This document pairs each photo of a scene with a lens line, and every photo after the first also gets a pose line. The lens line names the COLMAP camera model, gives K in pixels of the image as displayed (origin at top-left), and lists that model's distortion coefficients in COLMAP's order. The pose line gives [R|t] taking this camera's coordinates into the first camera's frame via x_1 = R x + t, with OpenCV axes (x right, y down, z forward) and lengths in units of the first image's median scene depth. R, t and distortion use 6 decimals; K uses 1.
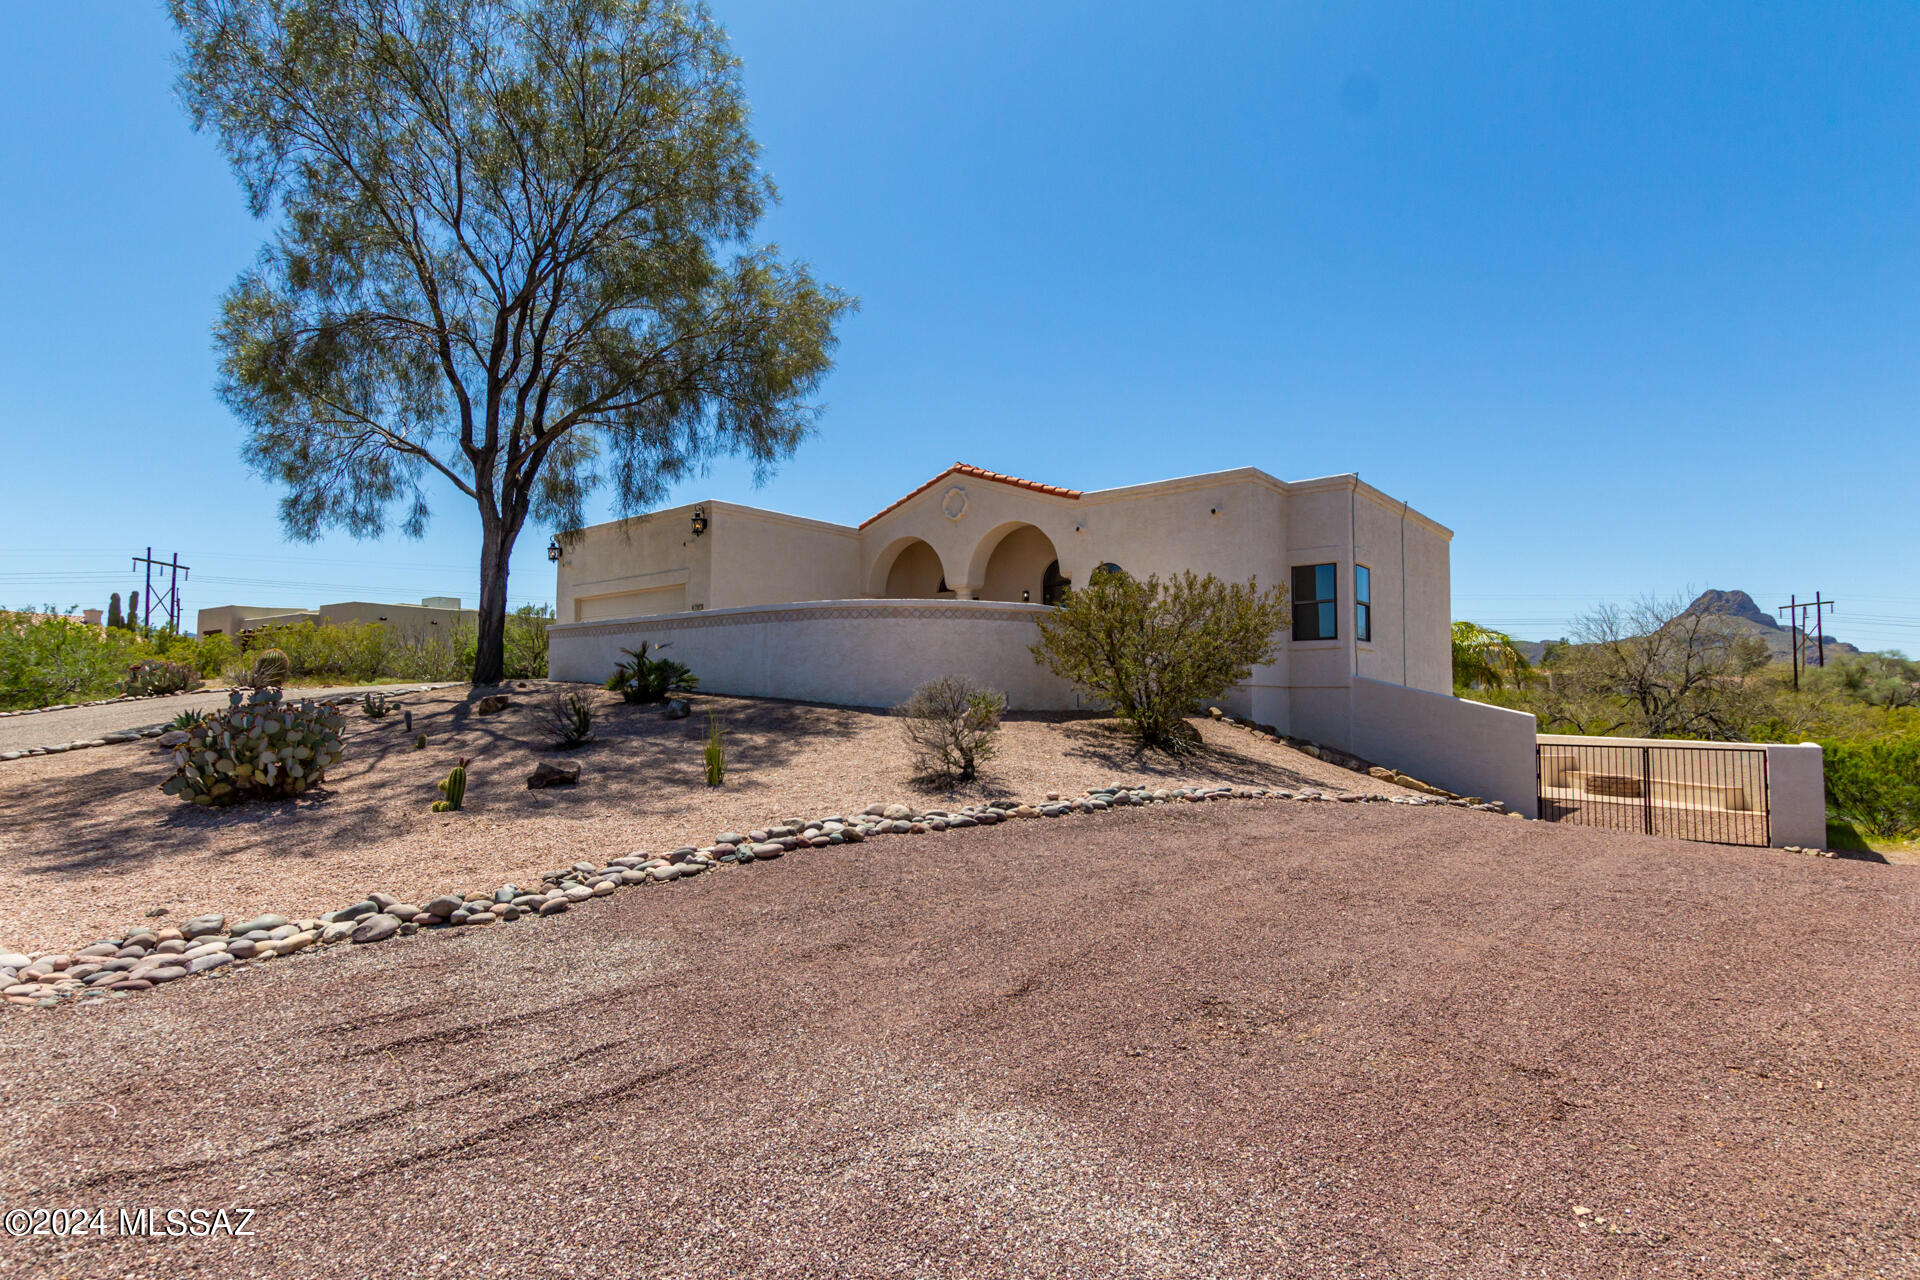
lens RADIAL K [[937.1, 0, 962.4], [0, 937.1, 642.9], [0, 0, 1]] dist [0.006687, 0.000105]
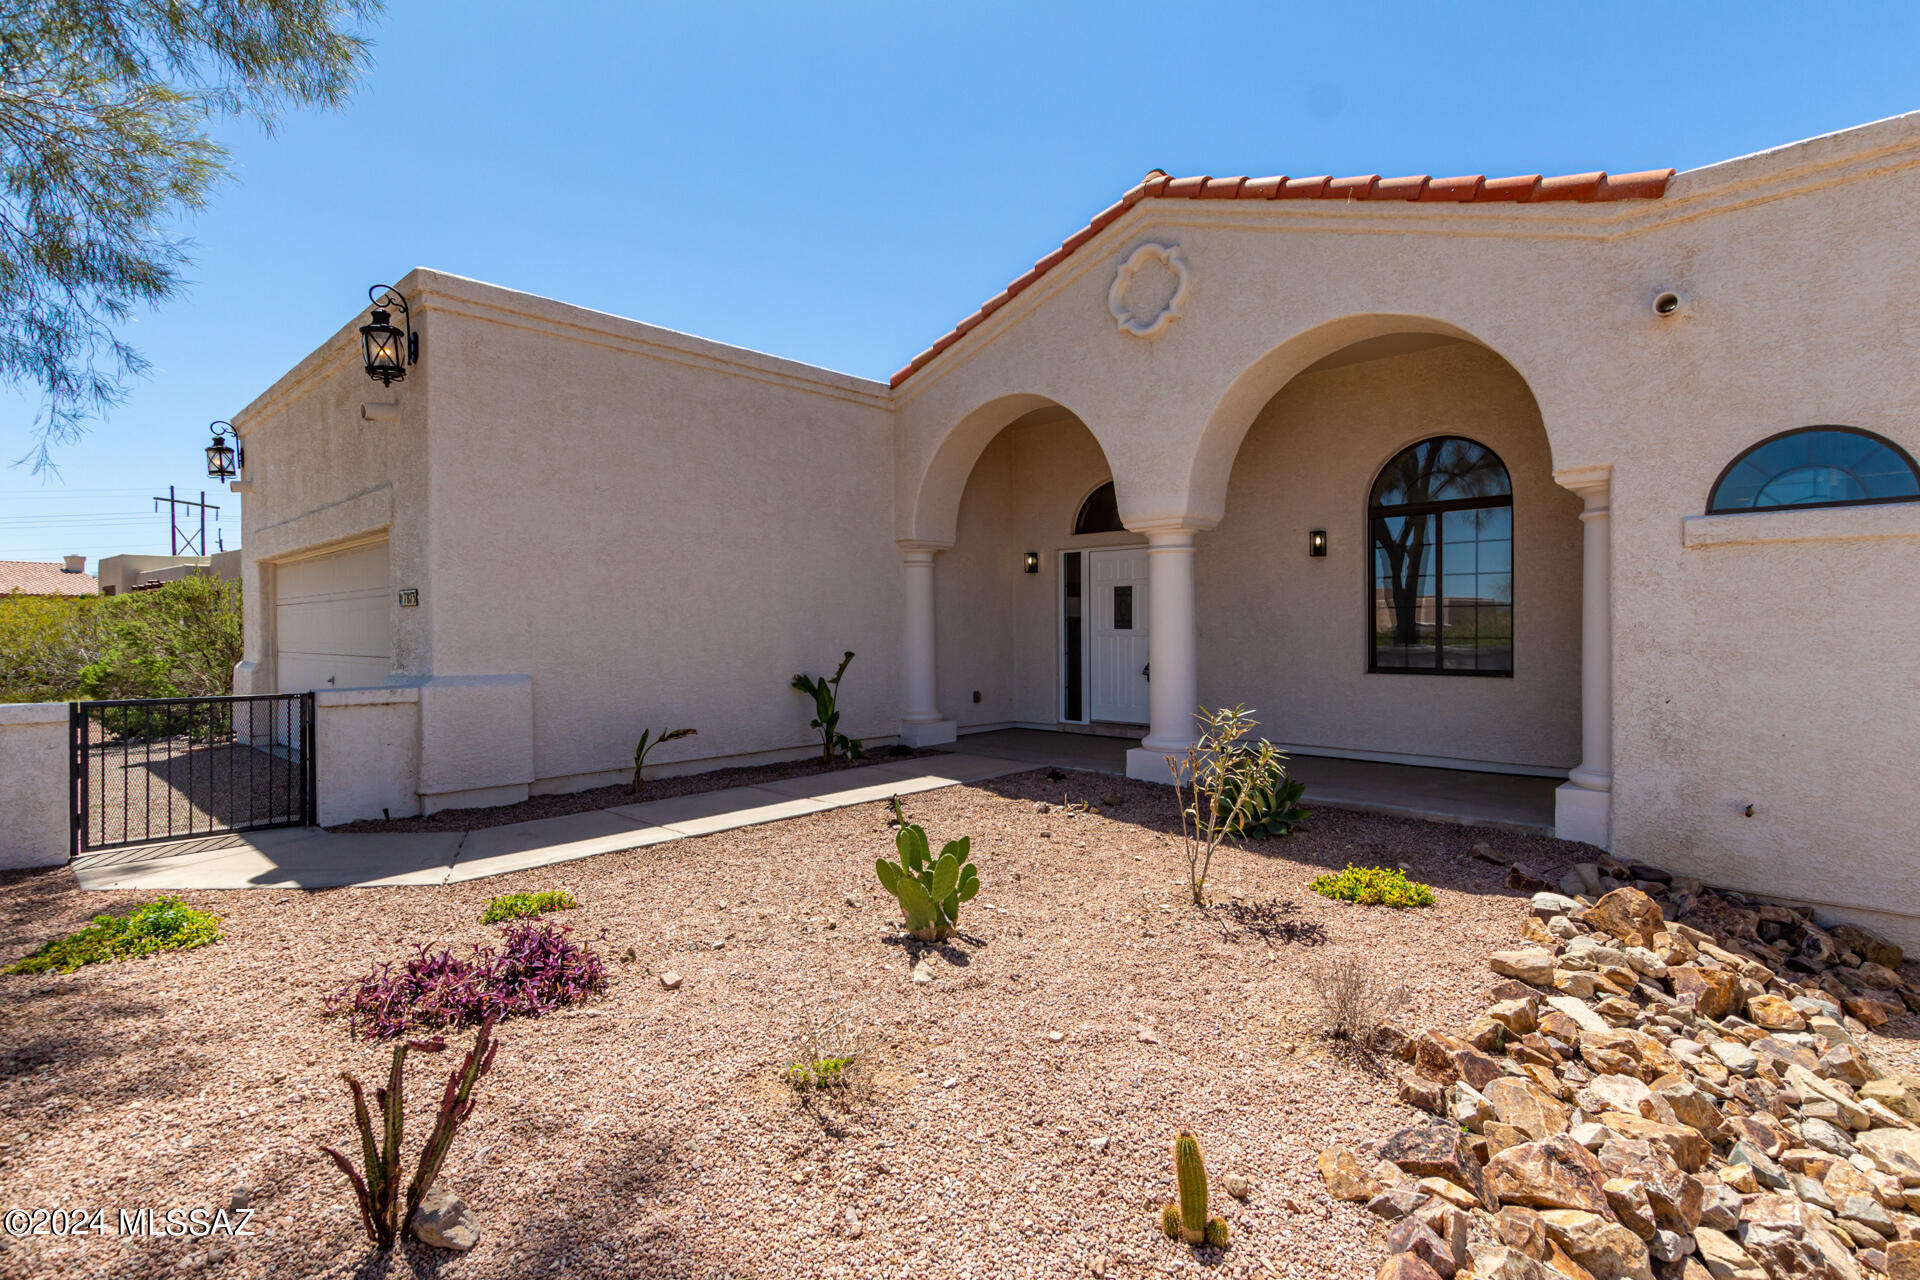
lens RADIAL K [[937.1, 0, 958.6], [0, 937.1, 626.4], [0, 0, 1]] dist [0.006687, 0.000105]
pose [[0.997054, -0.008565, -0.076225, -0.055231], [0.013165, 0.998109, 0.060044, -0.044317], [0.075567, -0.060871, 0.995281, 0.652149]]
